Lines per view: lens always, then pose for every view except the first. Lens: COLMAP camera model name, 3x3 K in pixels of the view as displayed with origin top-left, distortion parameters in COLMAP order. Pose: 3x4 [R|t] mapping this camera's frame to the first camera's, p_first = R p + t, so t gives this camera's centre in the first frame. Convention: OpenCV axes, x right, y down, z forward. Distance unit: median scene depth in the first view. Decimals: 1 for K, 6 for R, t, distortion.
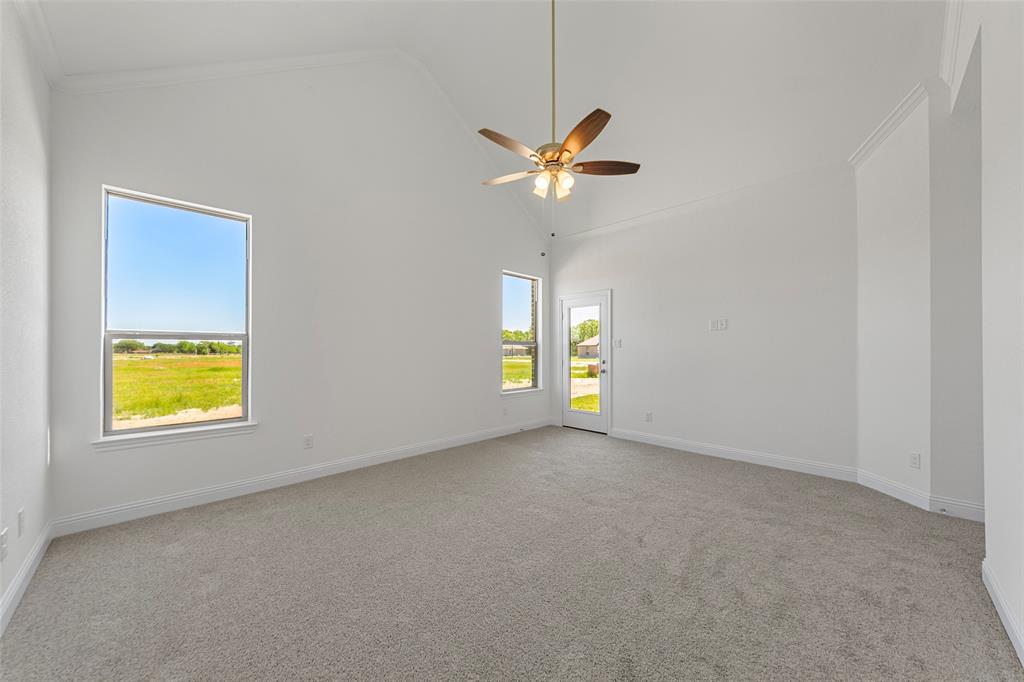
lens RADIAL K [[365.8, 0, 510.2], [0, 365.8, 345.0], [0, 0, 1]] dist [-0.000072, 0.000086]
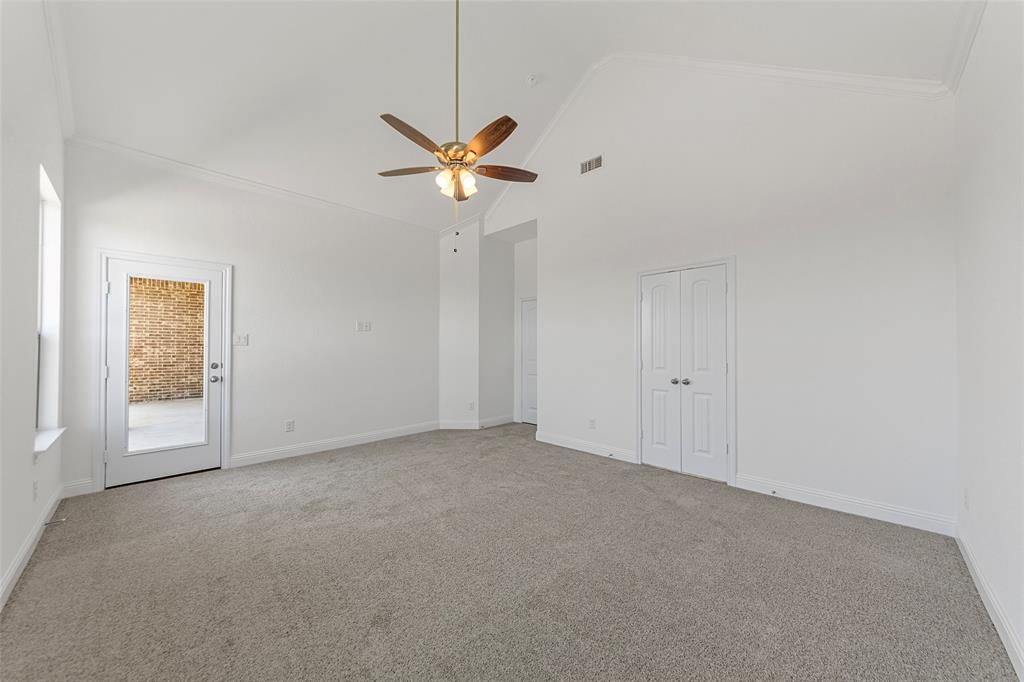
lens RADIAL K [[365.8, 0, 510.2], [0, 365.8, 345.0], [0, 0, 1]] dist [-0.000072, 0.000086]
pose [[-0.013016, 0.009095, 0.999874, -0.714157], [-0.013653, 0.999864, -0.009272, 0.008361], [-0.999822, -0.013772, -0.012890, 0.715103]]
